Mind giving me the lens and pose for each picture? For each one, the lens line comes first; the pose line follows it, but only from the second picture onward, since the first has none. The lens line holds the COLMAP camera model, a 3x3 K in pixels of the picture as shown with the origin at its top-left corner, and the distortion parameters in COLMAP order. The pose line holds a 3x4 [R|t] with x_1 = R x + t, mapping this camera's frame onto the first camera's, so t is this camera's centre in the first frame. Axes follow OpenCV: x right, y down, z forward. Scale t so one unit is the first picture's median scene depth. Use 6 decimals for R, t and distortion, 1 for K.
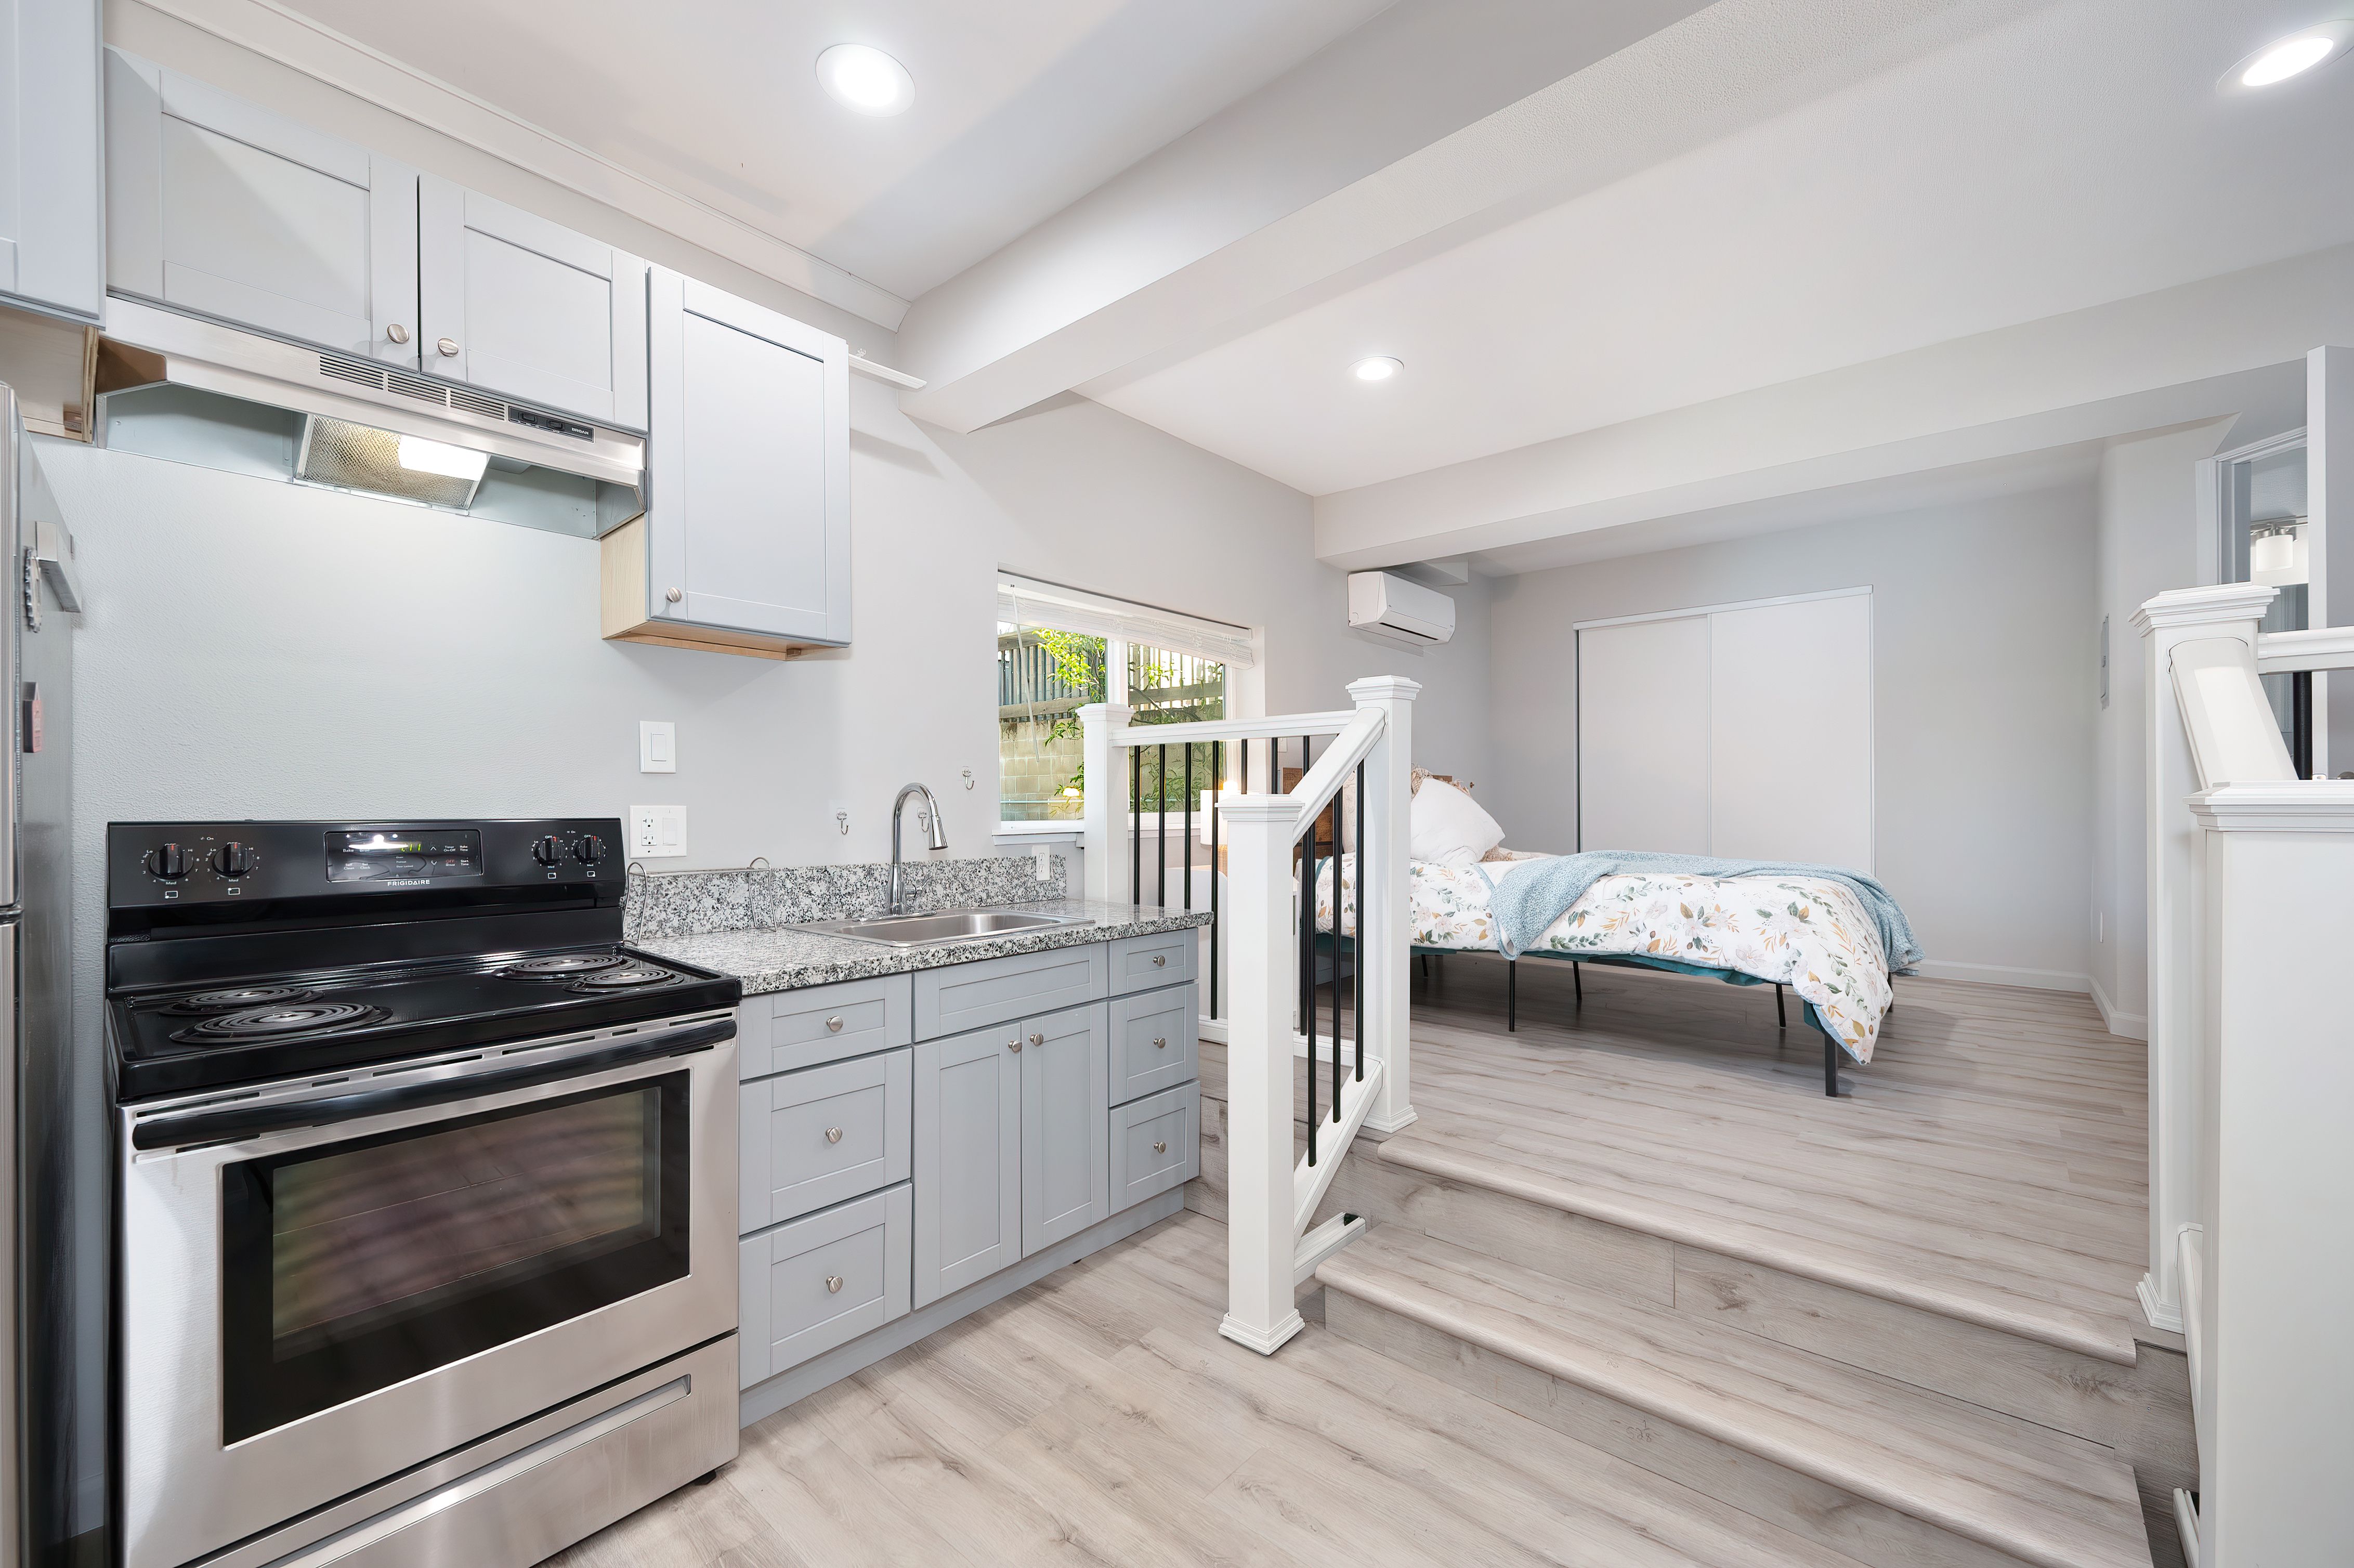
lens RADIAL K [[935.1, 0, 1166.1], [0, 935.1, 801.9], [0, 0, 1]] dist [-0.002366, -0.000866]
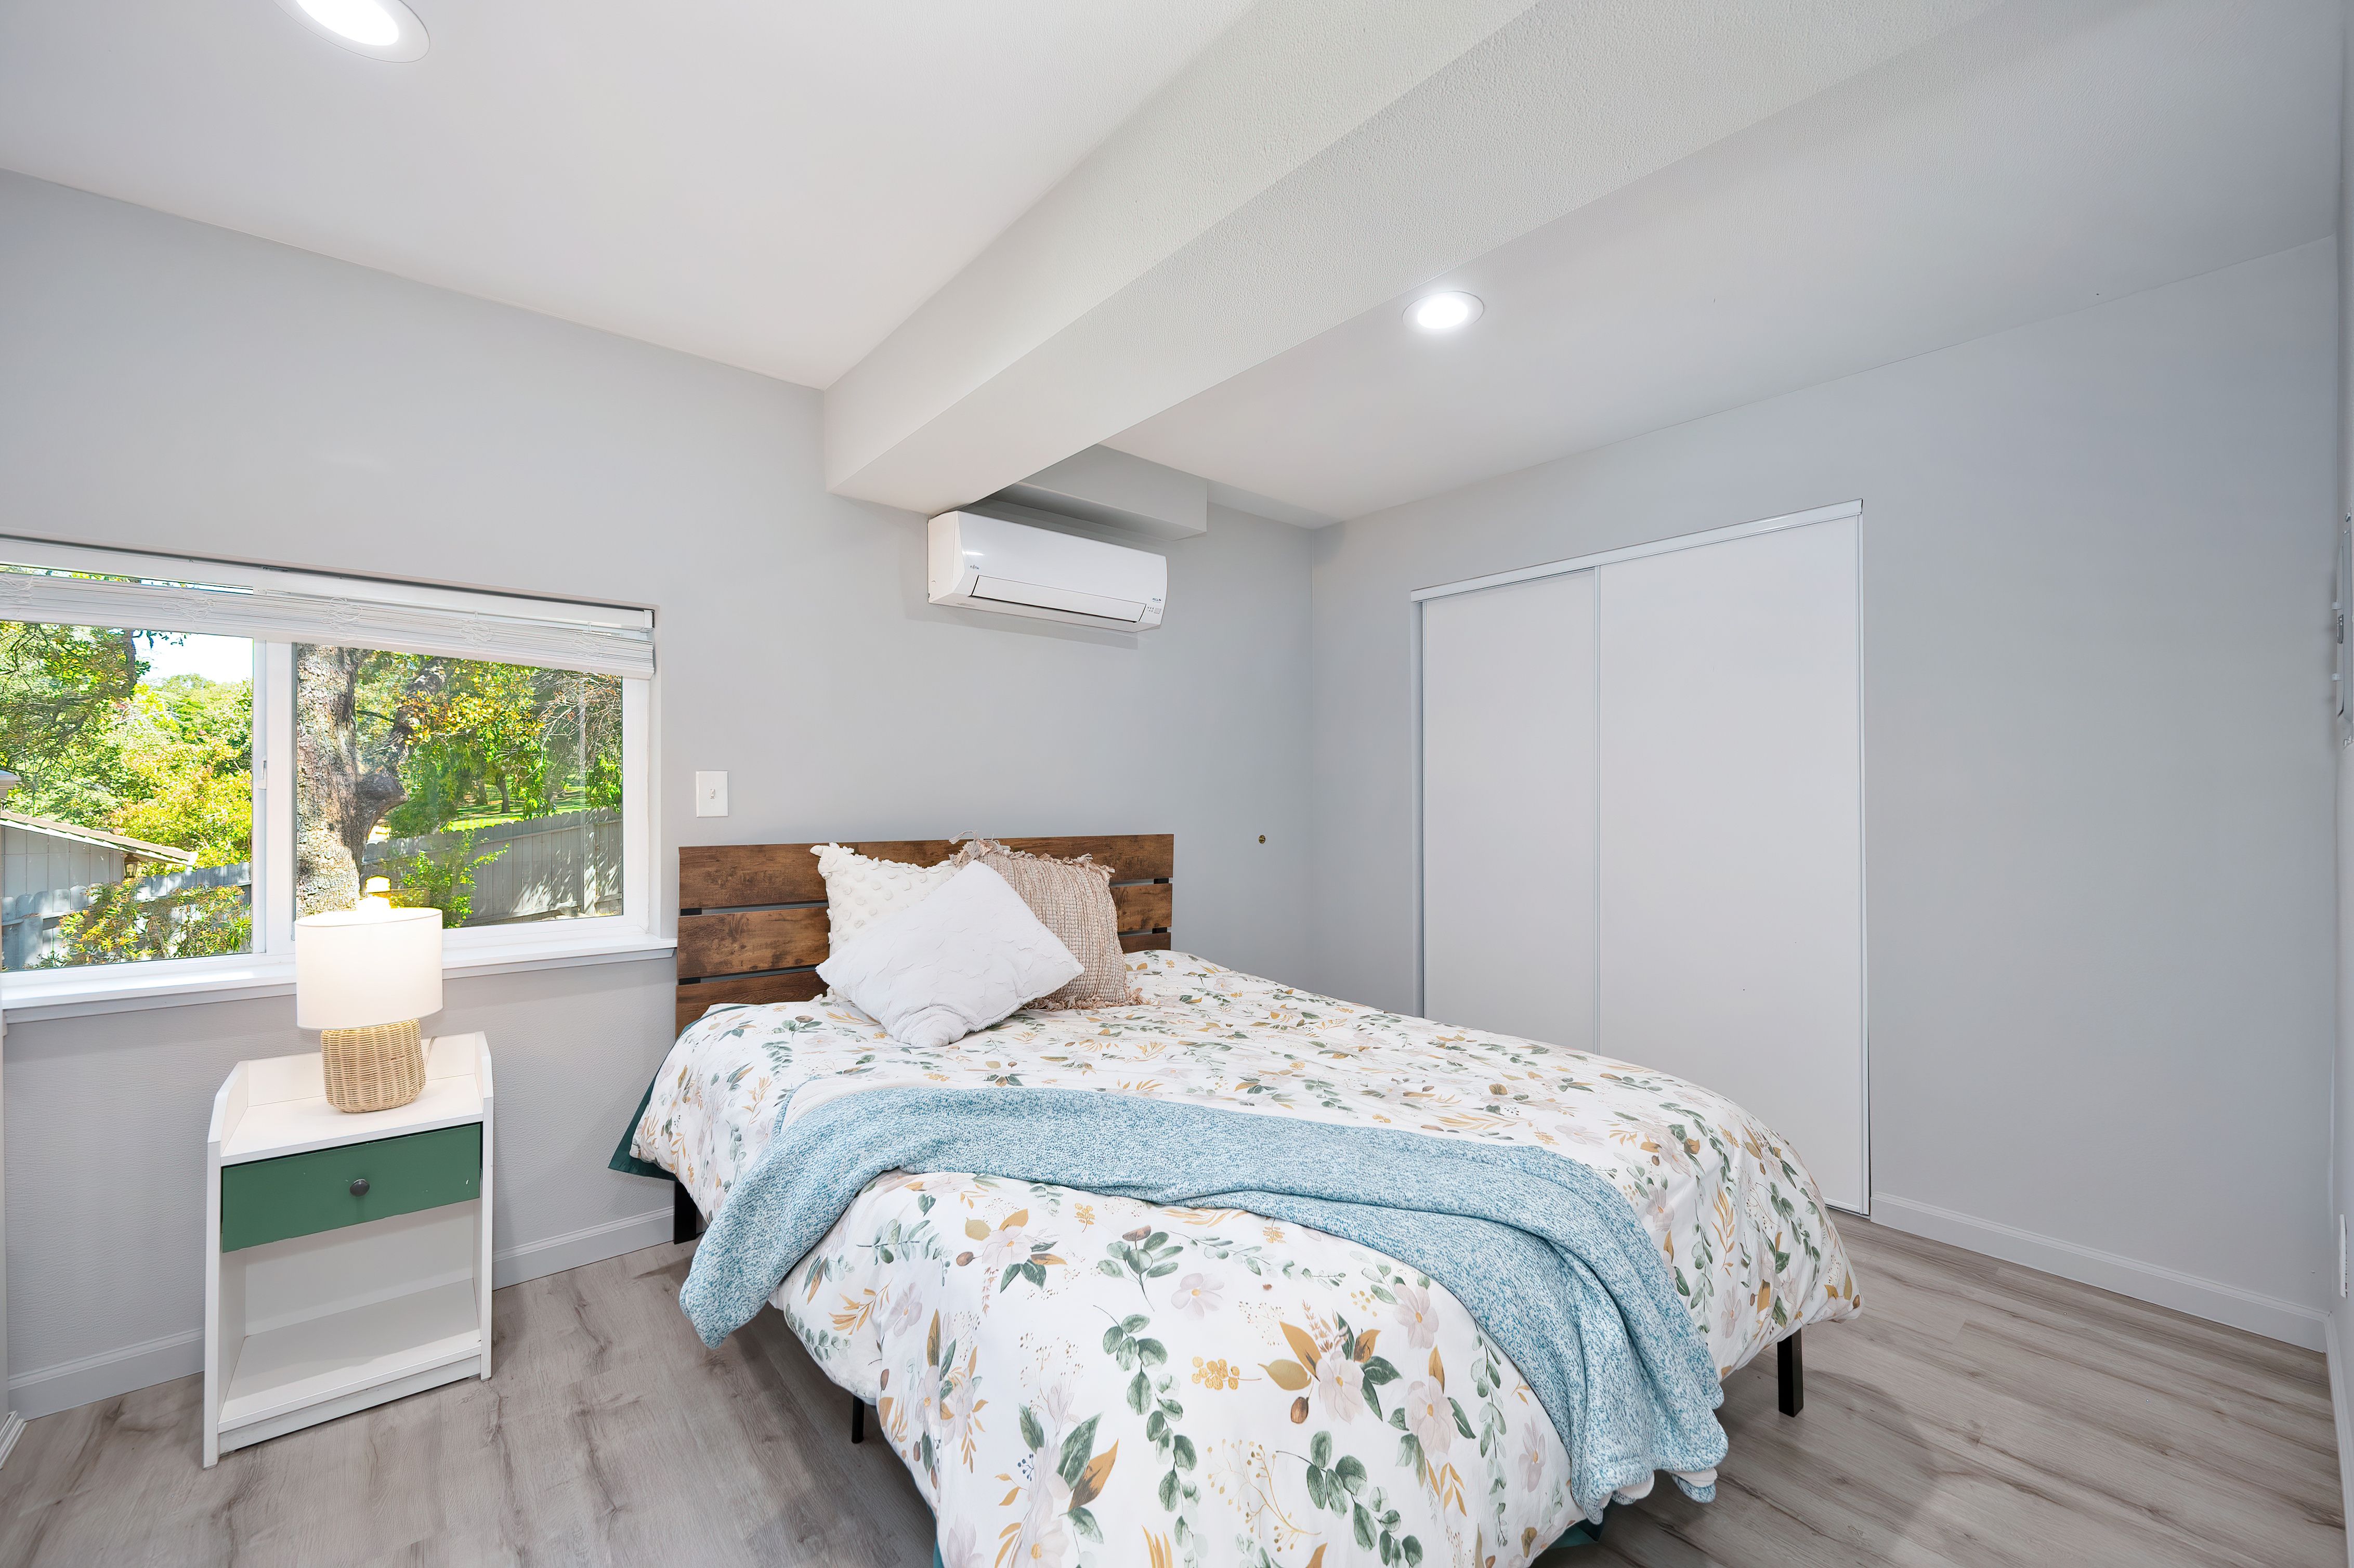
lens RADIAL K [[935.1, 0, 1177.7], [0, 935.1, 792.4], [0, 0, 1]] dist [-0.002366, -0.000866]
pose [[0.988603, 0.003560, -0.150502, 0.769666], [-0.004426, 0.999976, -0.005417, -0.102922], [0.150479, 0.006021, 0.988595, 0.713344]]
